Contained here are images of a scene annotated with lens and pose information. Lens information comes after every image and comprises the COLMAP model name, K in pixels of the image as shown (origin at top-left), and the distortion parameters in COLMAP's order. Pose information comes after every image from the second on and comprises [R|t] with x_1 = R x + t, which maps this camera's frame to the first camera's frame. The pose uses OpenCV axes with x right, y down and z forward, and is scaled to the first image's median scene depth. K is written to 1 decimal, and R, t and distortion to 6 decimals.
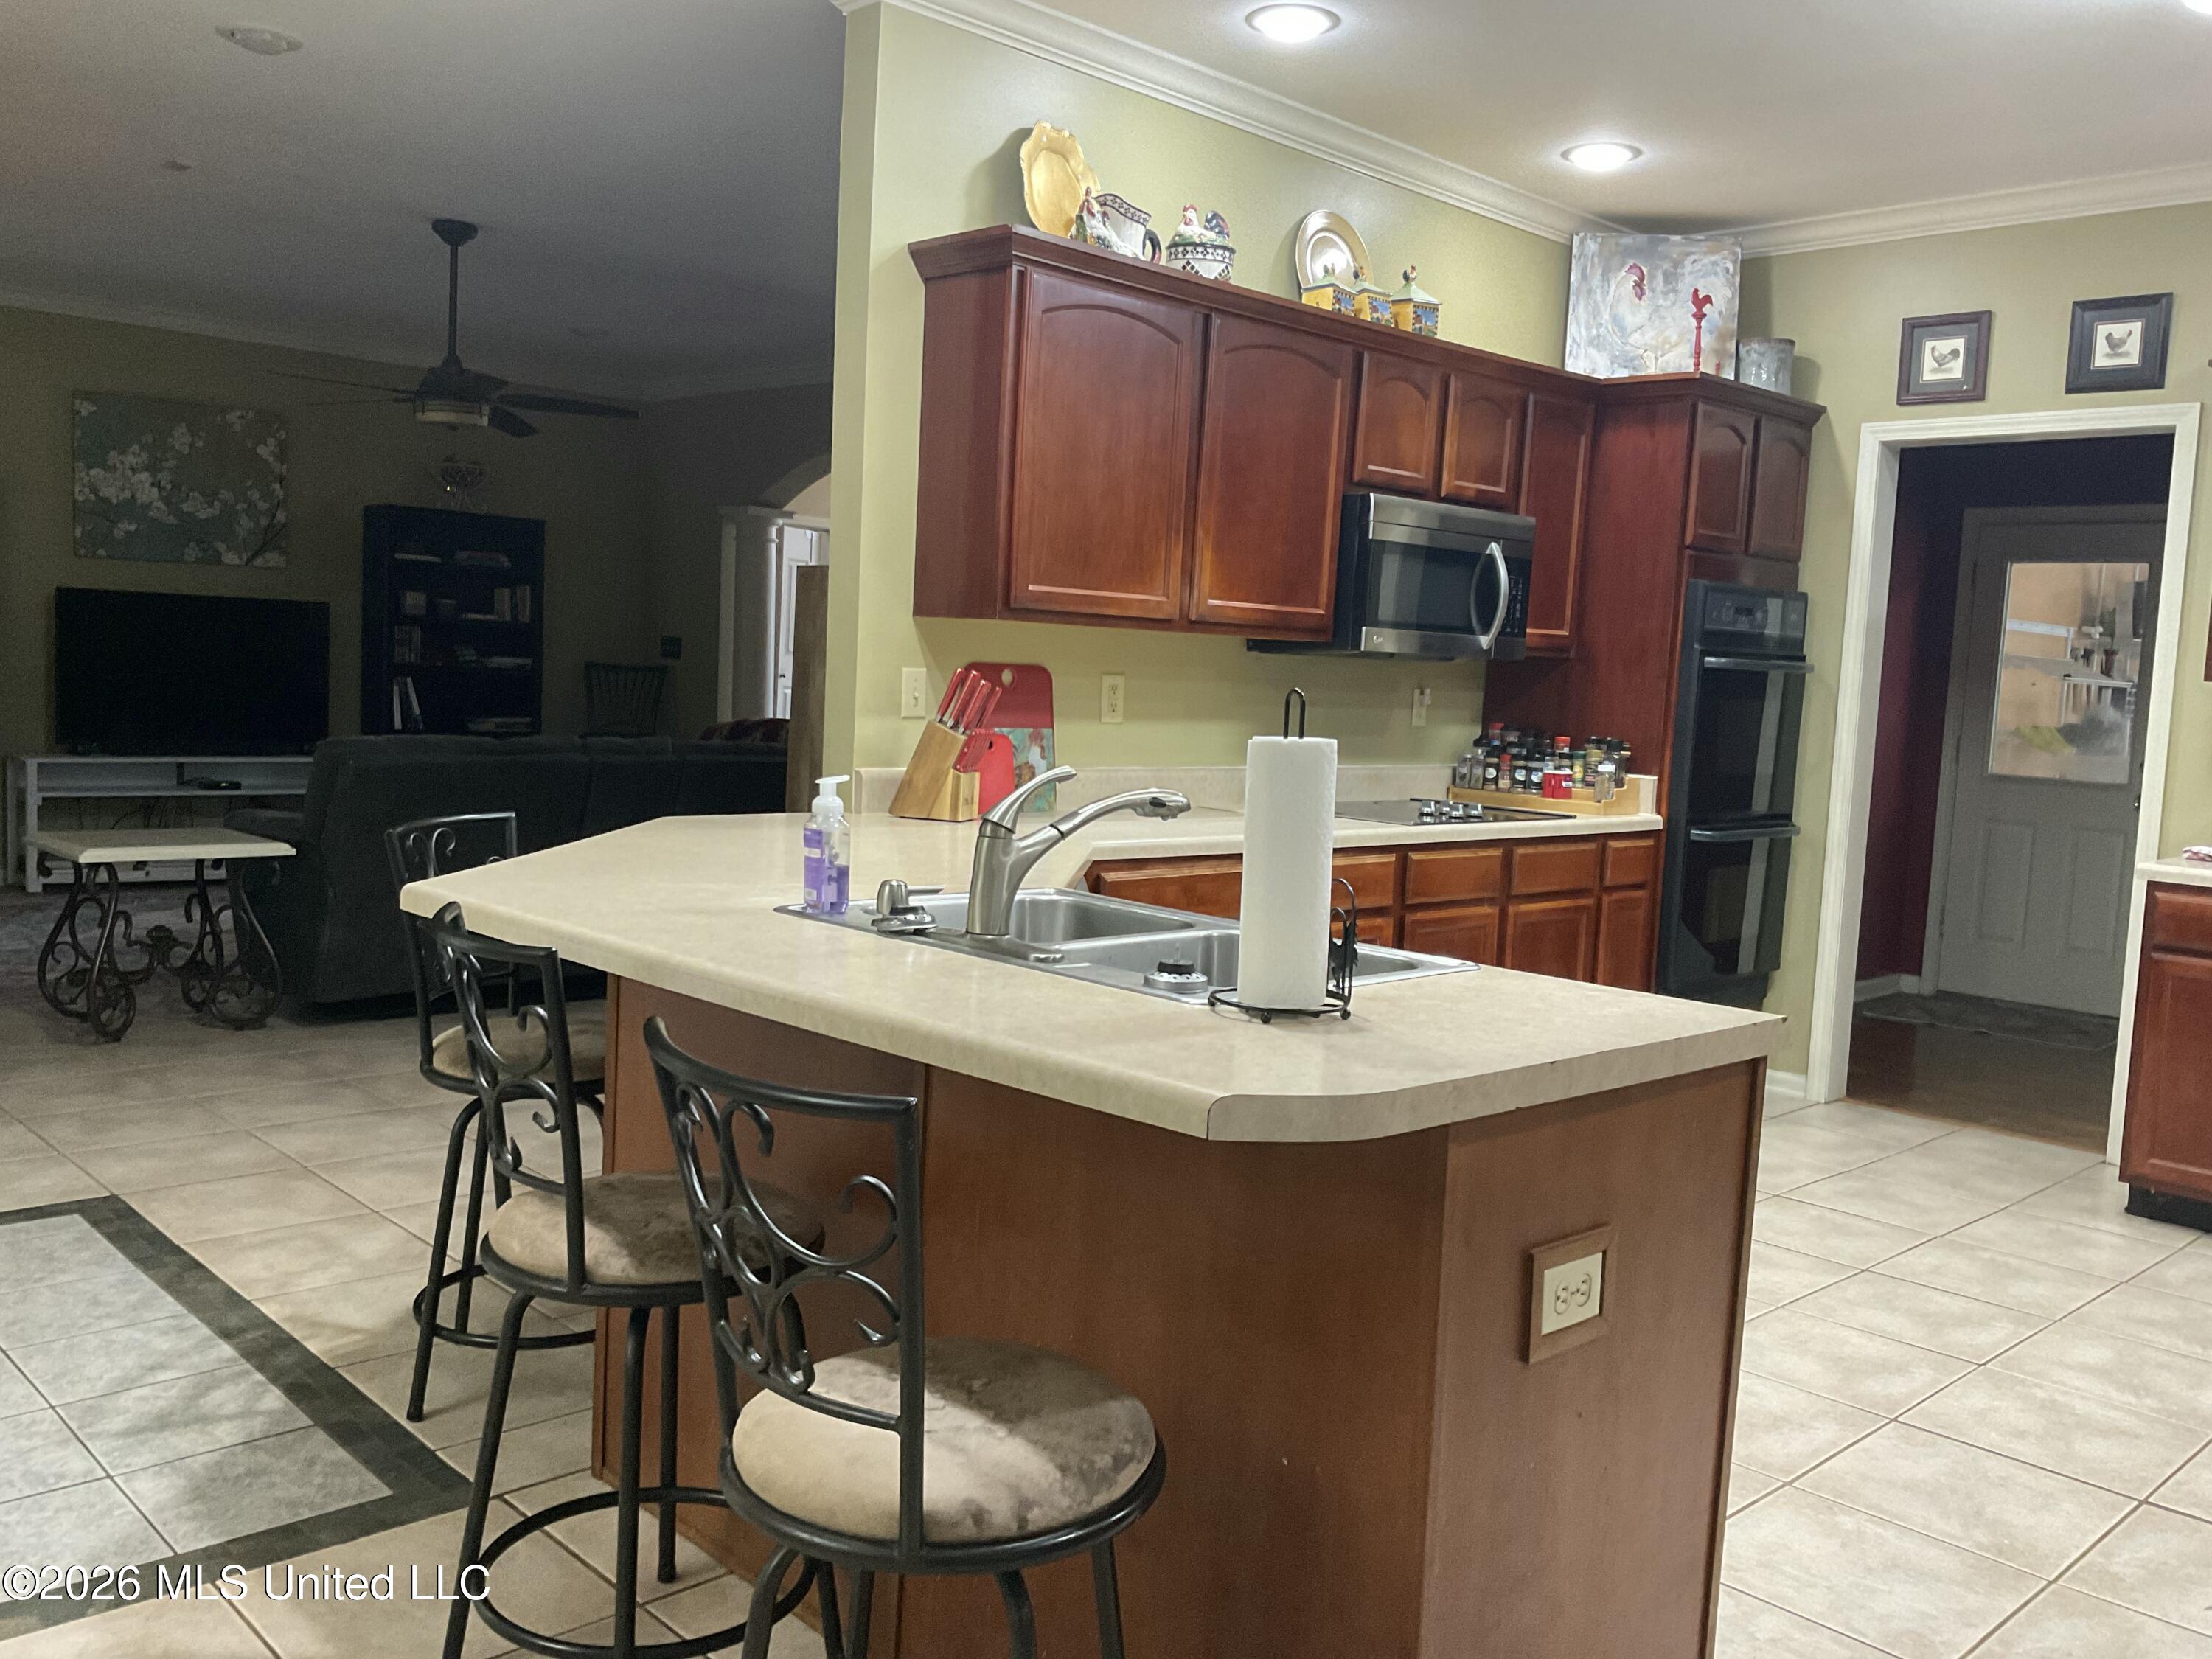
lens RADIAL K [[1844.5, 0, 1096.8], [0, 1844.5, 830.4], [0, 0, 1]] dist [0.091951, -0.143070]
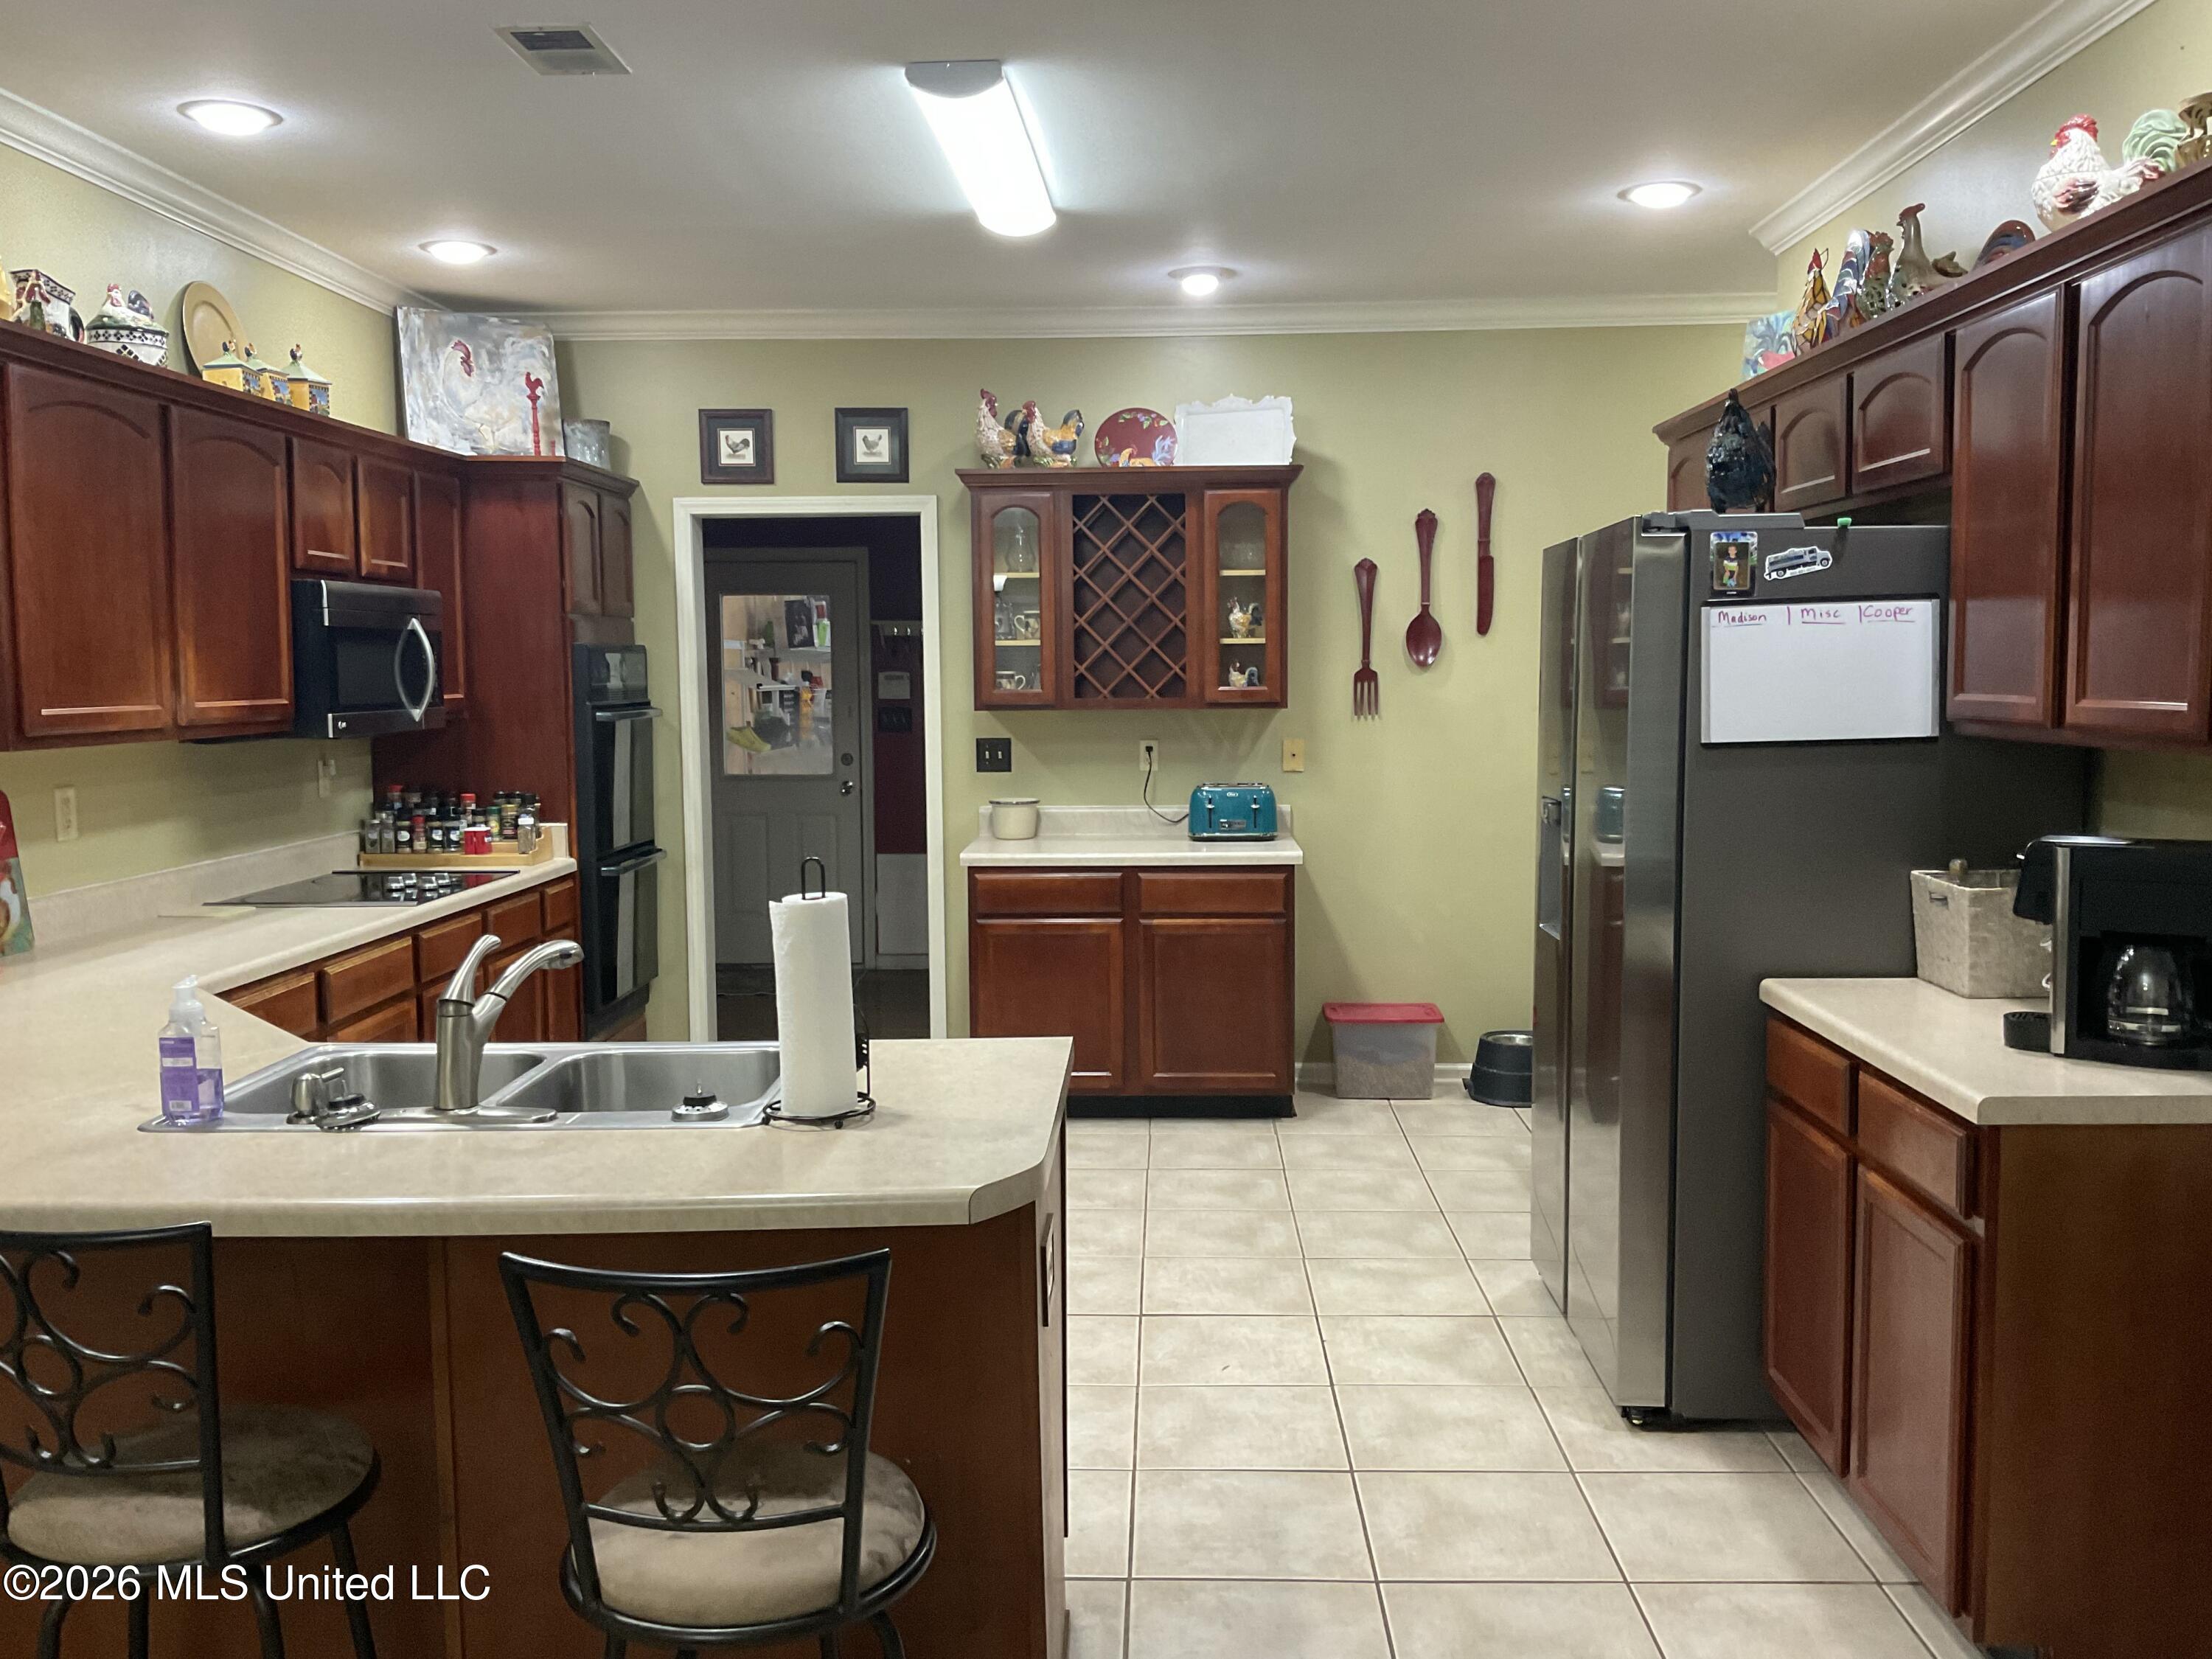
lens RADIAL K [[1844.5, 0, 1113.5], [0, 1844.5, 839.2], [0, 0, 1]] dist [0.091951, -0.143070]
pose [[0.717626, -0.120256, 0.685967, -0.216957], [0.107235, 0.992313, 0.061776, -0.052135], [-0.688123, 0.029228, 0.725005, -0.014152]]
